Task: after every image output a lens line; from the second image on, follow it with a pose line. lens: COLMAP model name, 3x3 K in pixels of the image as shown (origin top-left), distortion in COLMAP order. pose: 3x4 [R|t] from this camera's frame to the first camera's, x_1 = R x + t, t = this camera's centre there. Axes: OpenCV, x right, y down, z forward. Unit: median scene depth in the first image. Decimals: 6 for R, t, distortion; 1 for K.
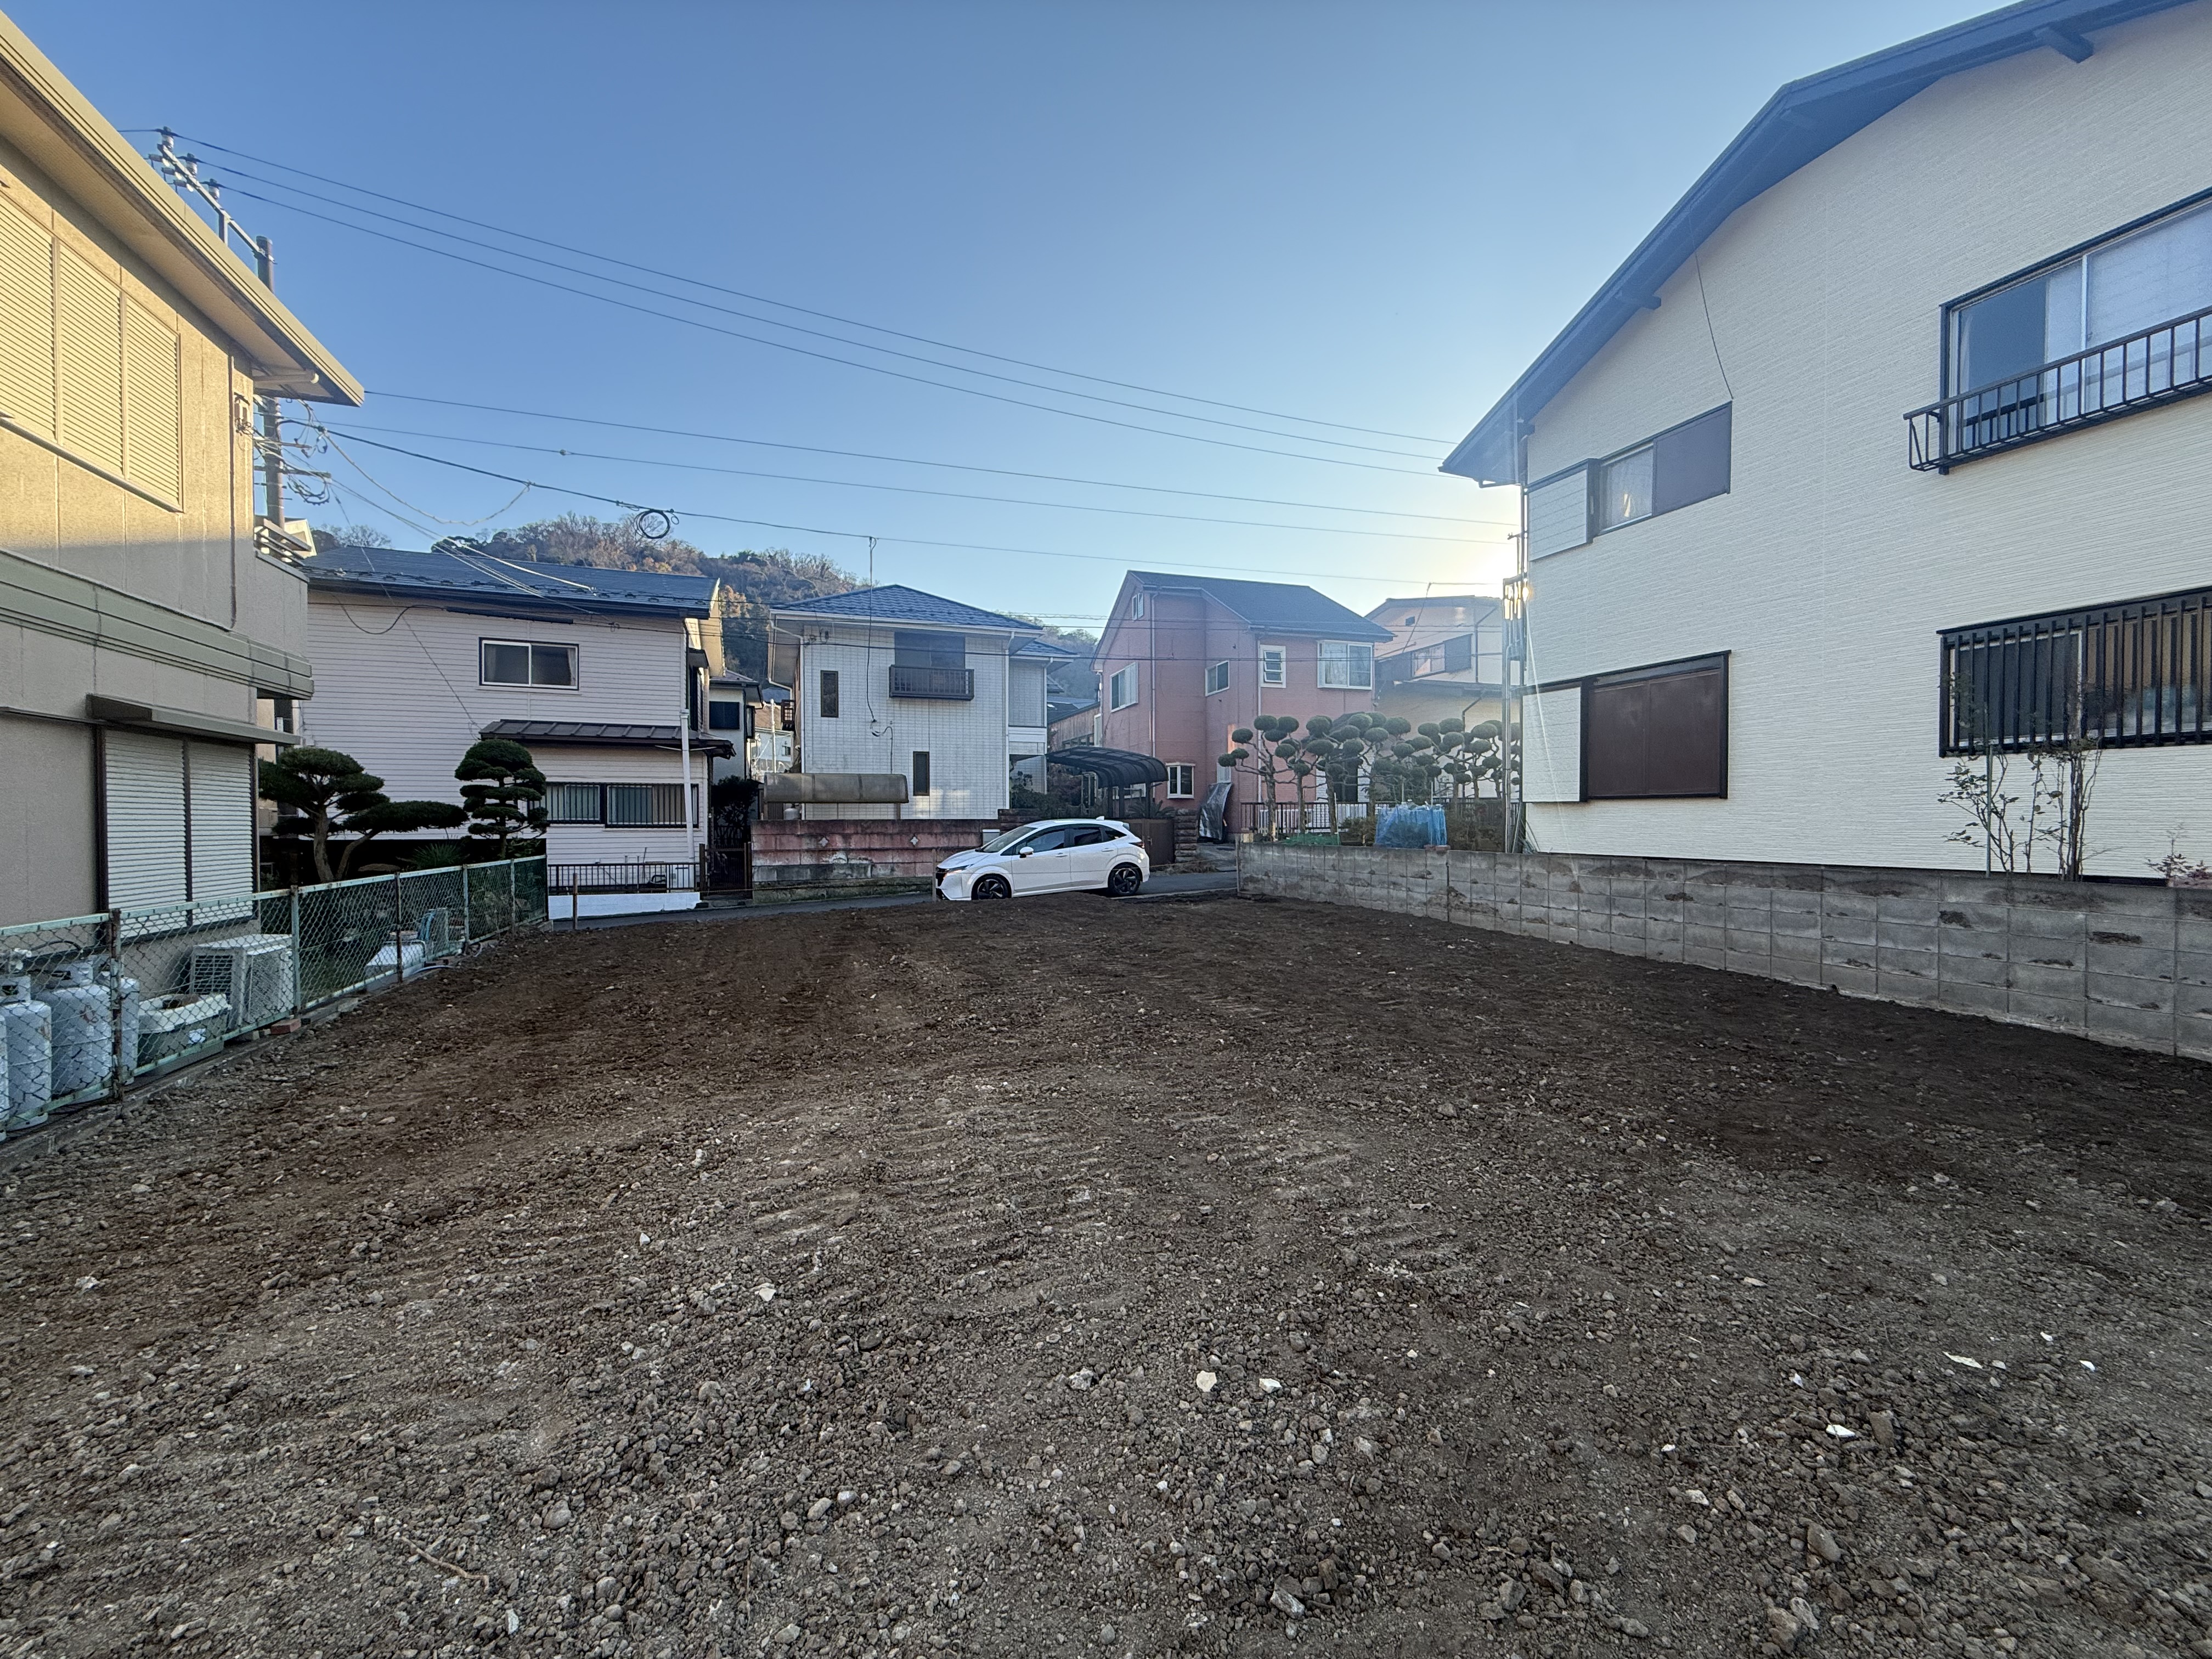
lens RADIAL K [[879.5, 0, 1112.1], [0, 879.5, 829.6], [0, 0, 1]] dist [-0.002103, 0.000914]
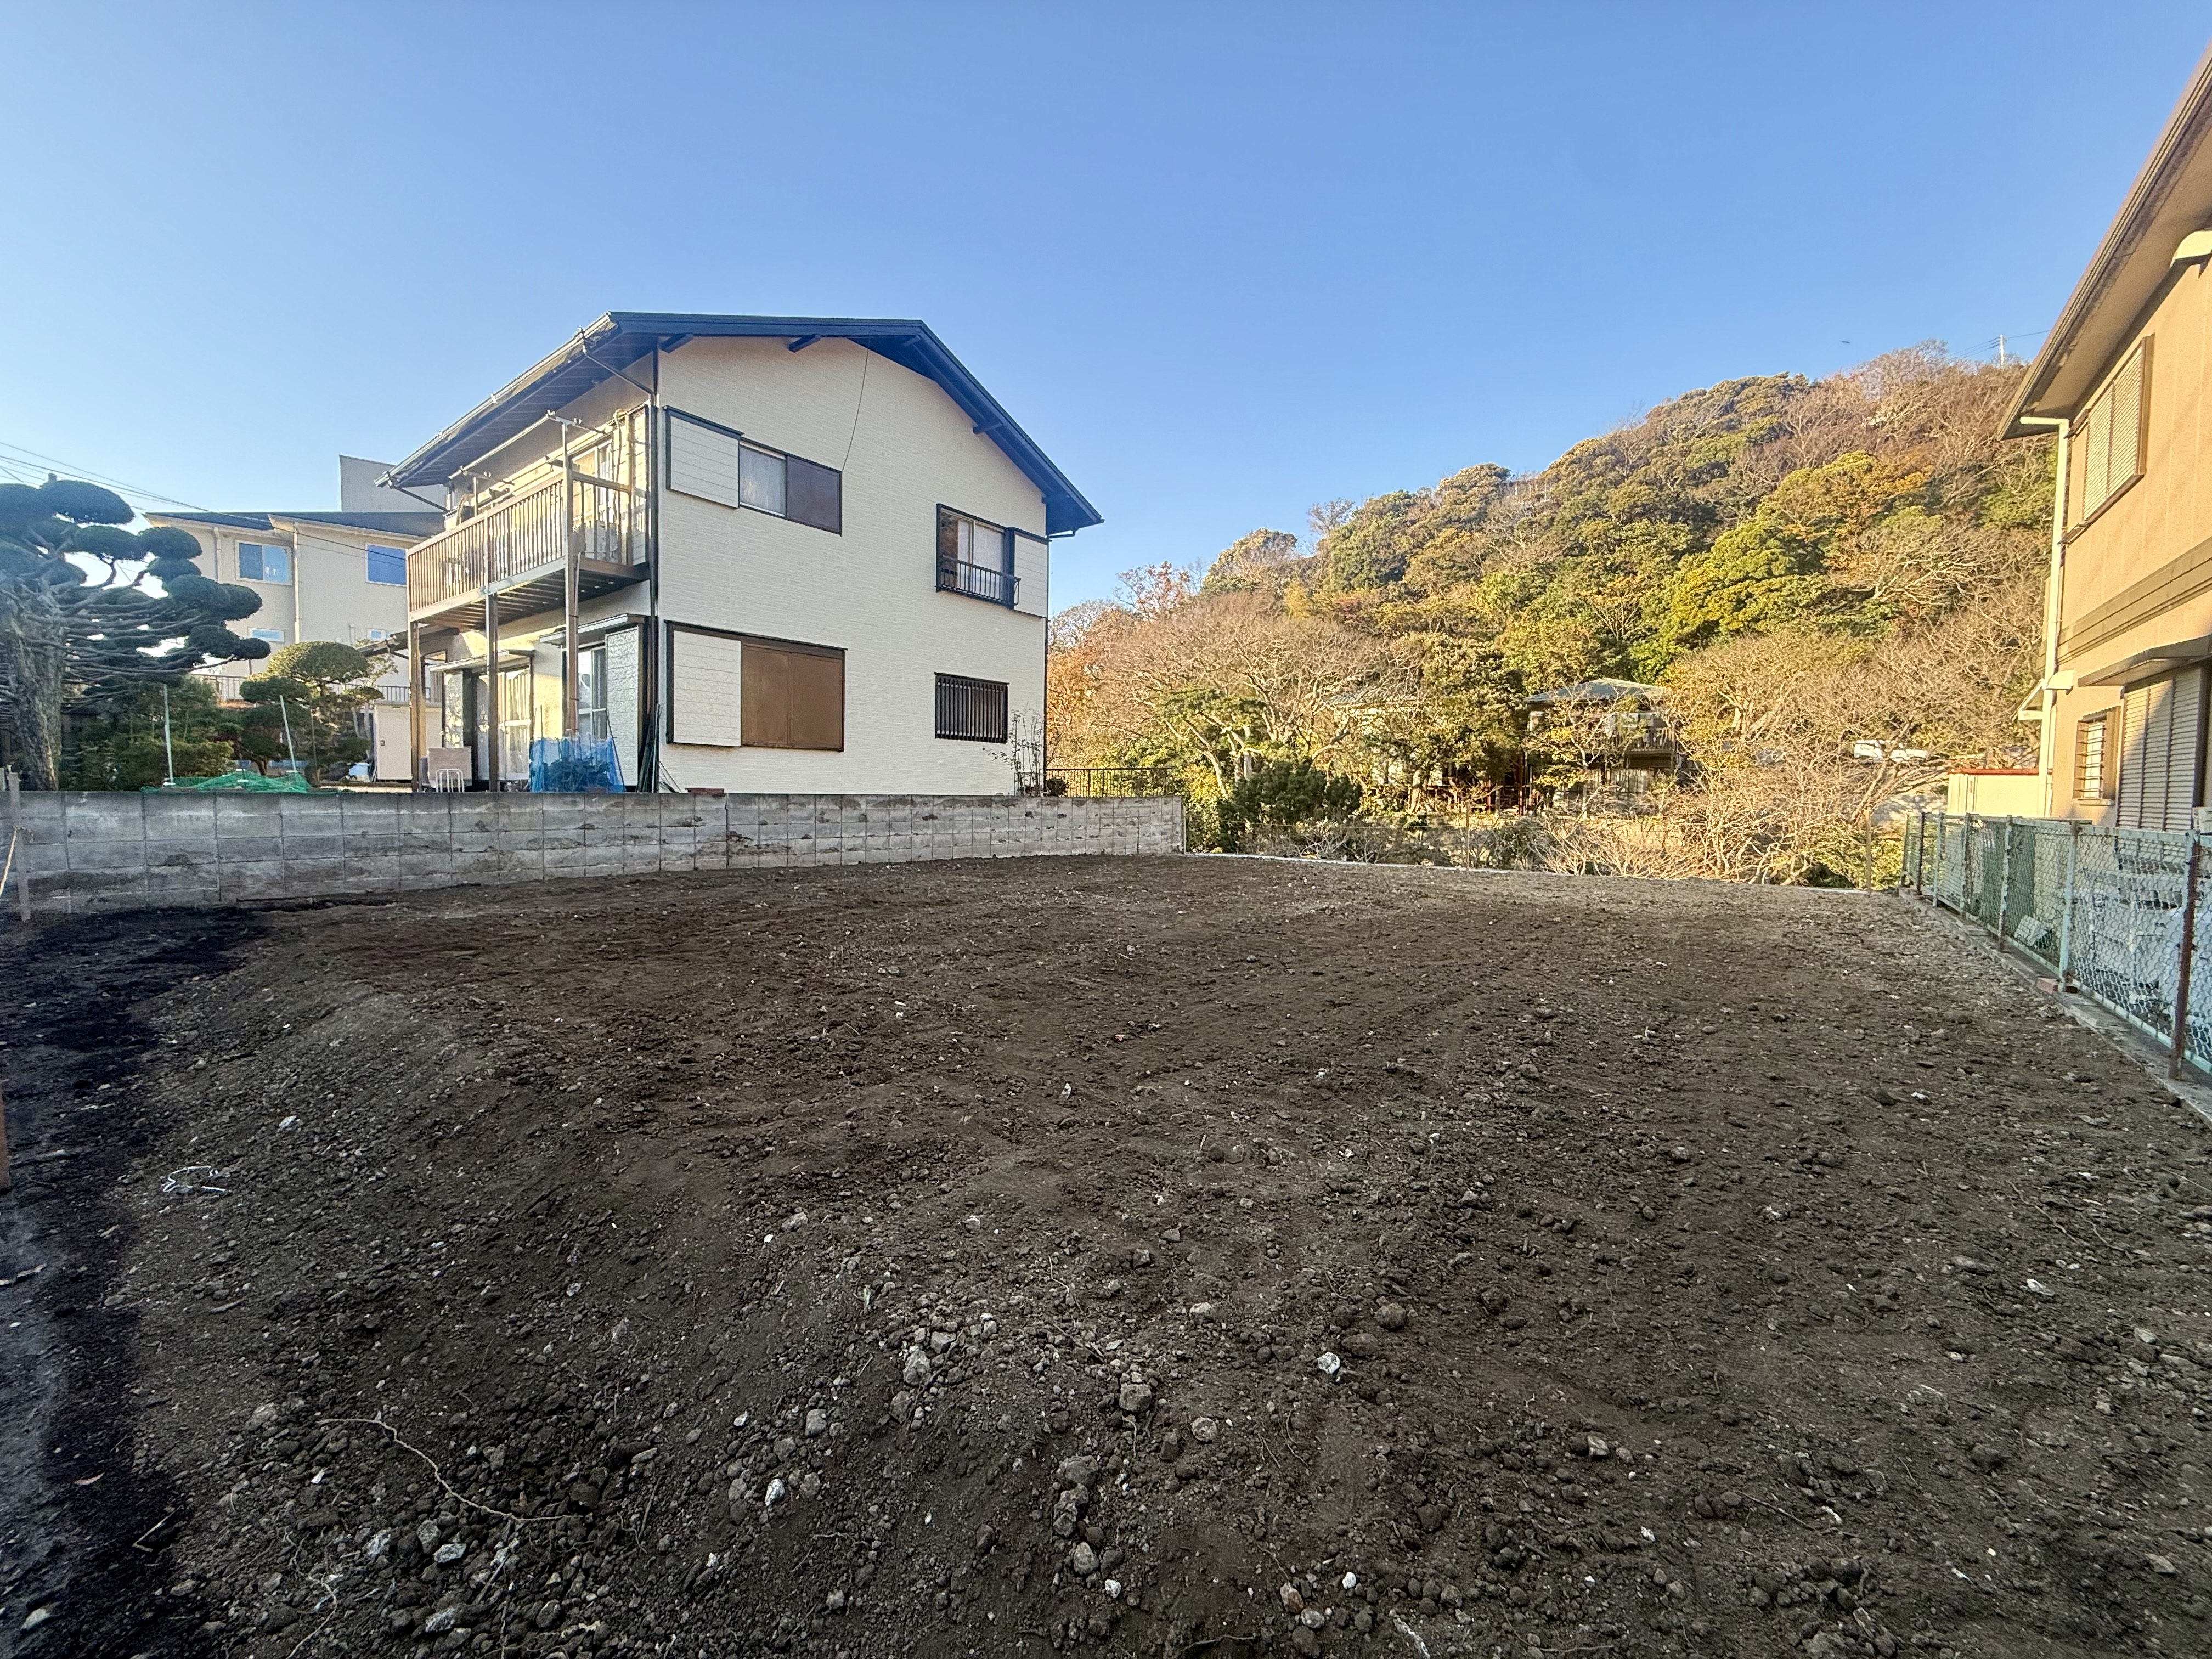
lens RADIAL K [[879.5, 0, 1099.4], [0, 879.5, 833.3], [0, 0, 1]] dist [-0.002103, 0.000914]
pose [[-0.520193, -0.042833, 0.852974, -0.778277], [-0.000114, 0.998745, 0.050083, 0.025310], [-0.854048, 0.025955, -0.519545, 1.455737]]
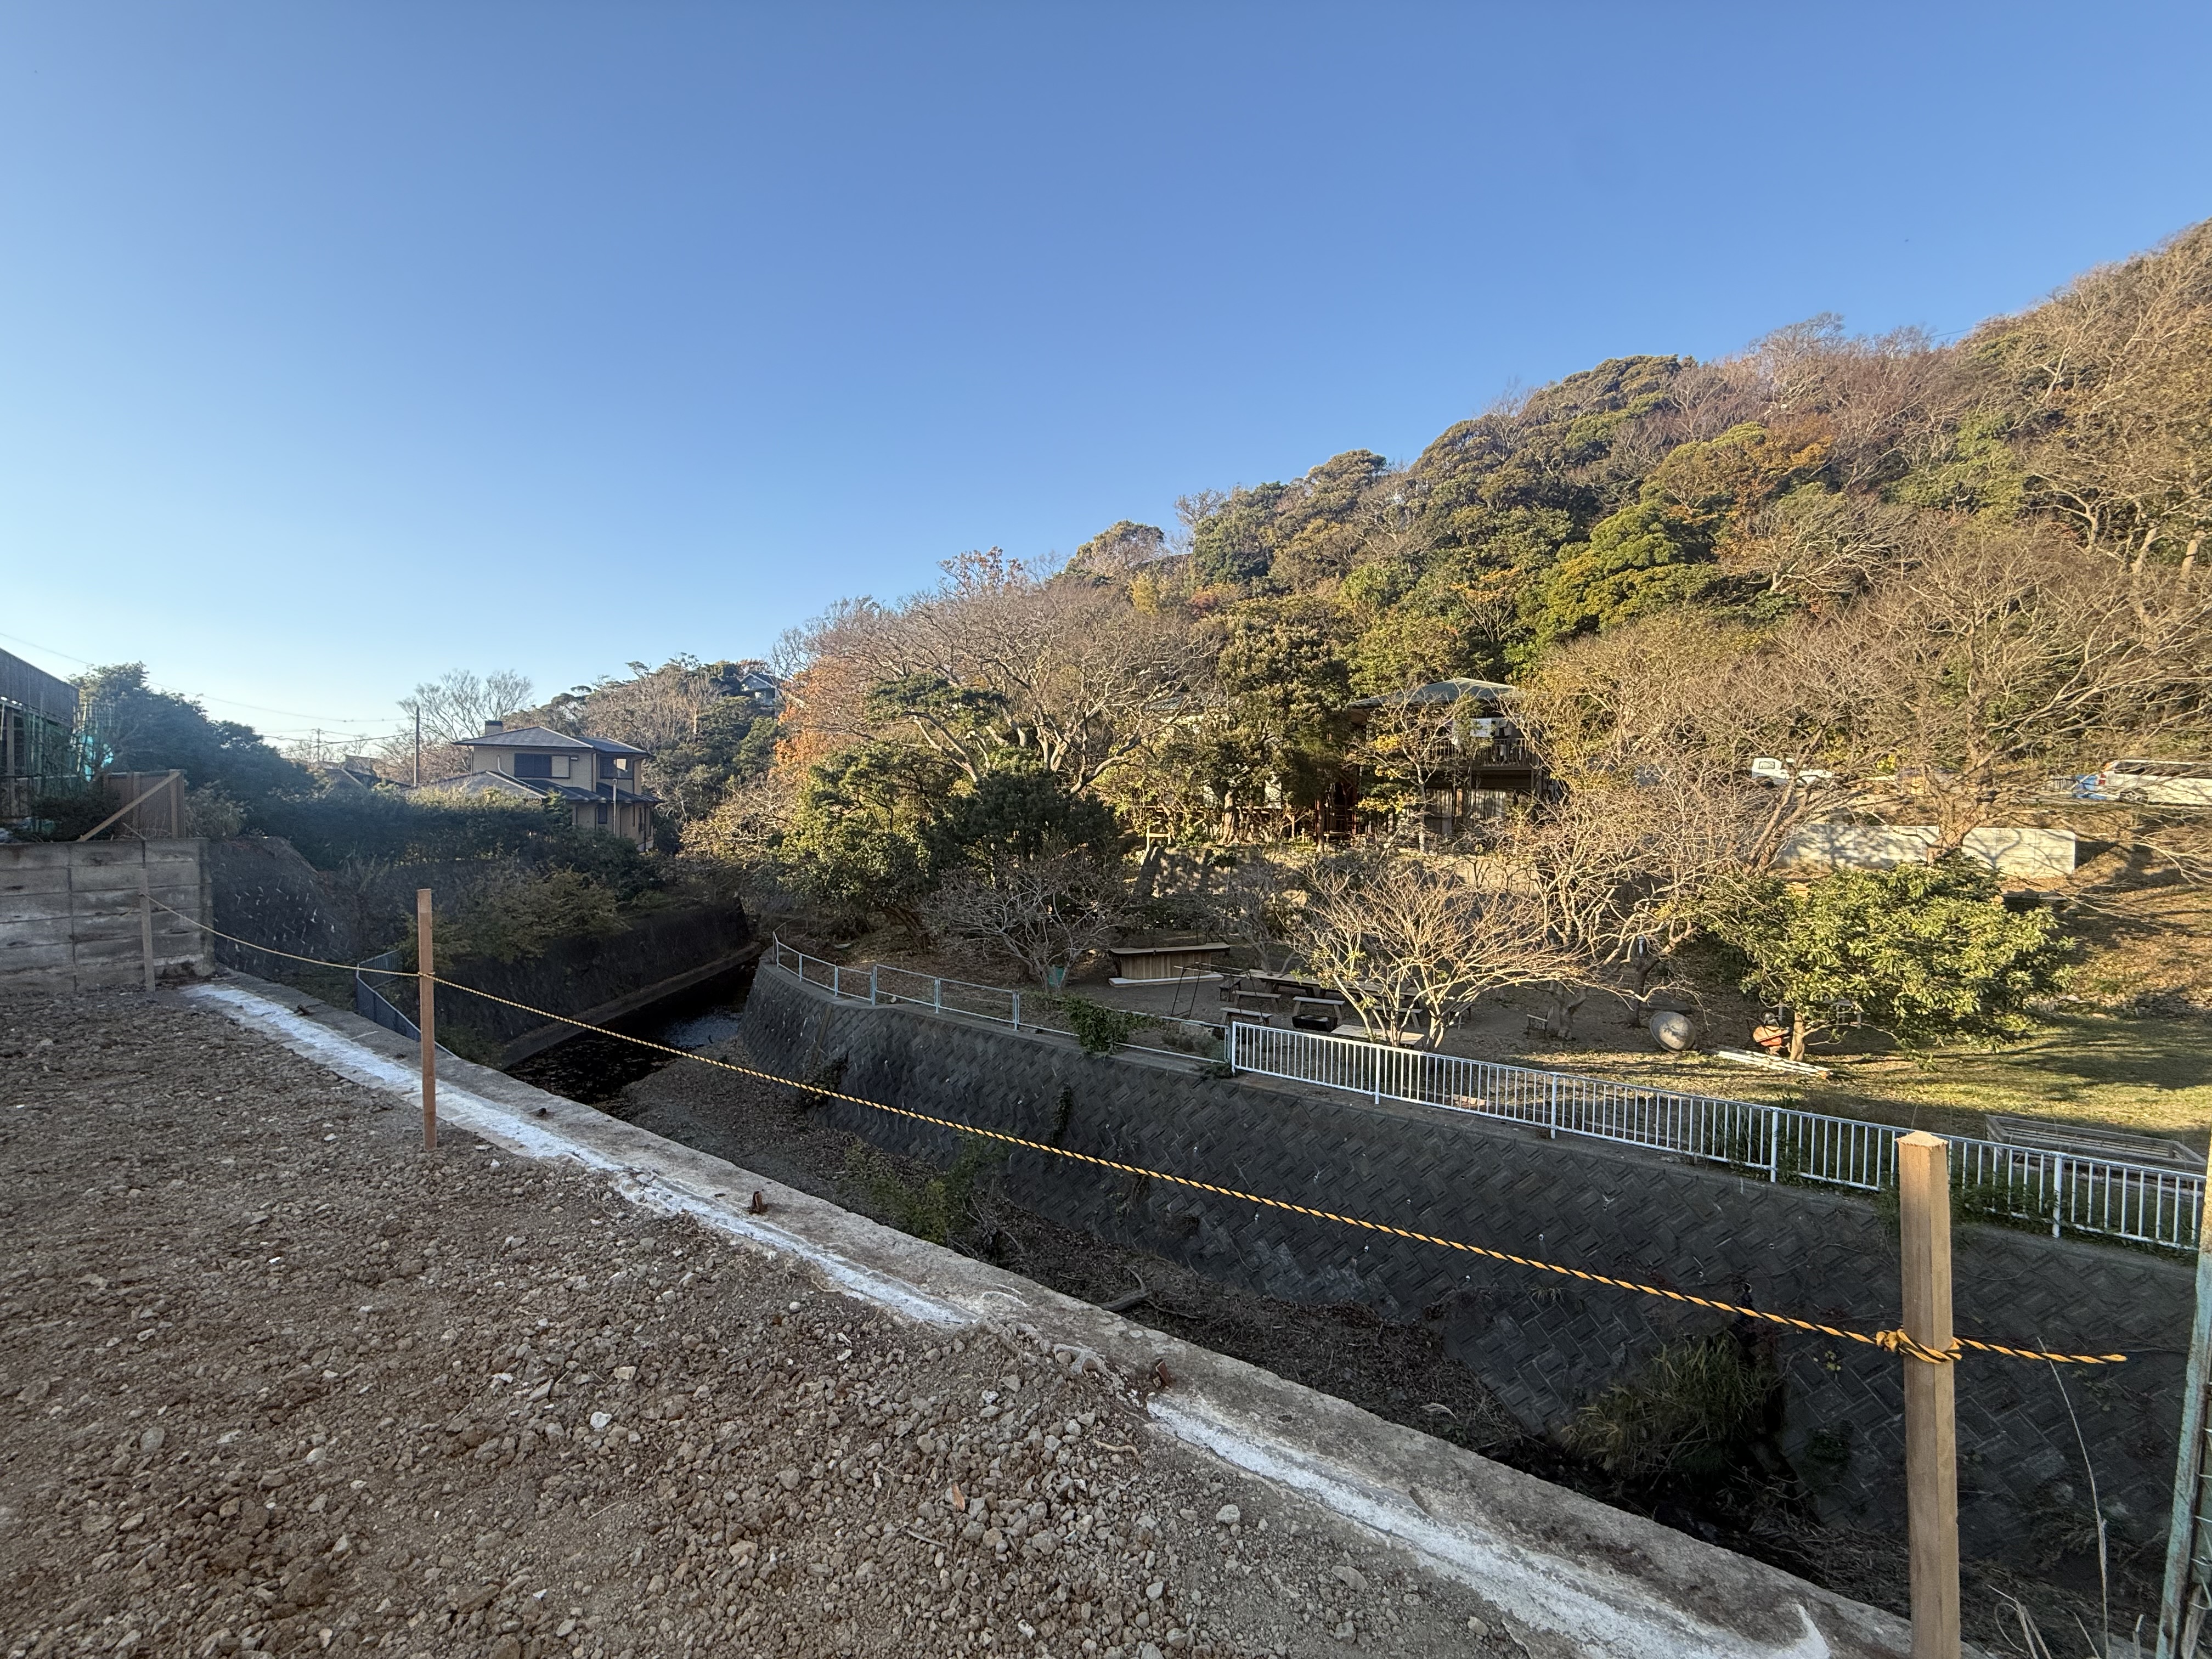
lens RADIAL K [[879.5, 0, 1103.2], [0, 879.5, 827.0], [0, 0, 1]] dist [-0.002103, 0.000914]
pose [[-0.581241, -0.021574, 0.813445, -0.310994], [-0.006611, 0.999741, 0.021791, 0.004912], [-0.813704, 0.007288, -0.581233, 0.024481]]
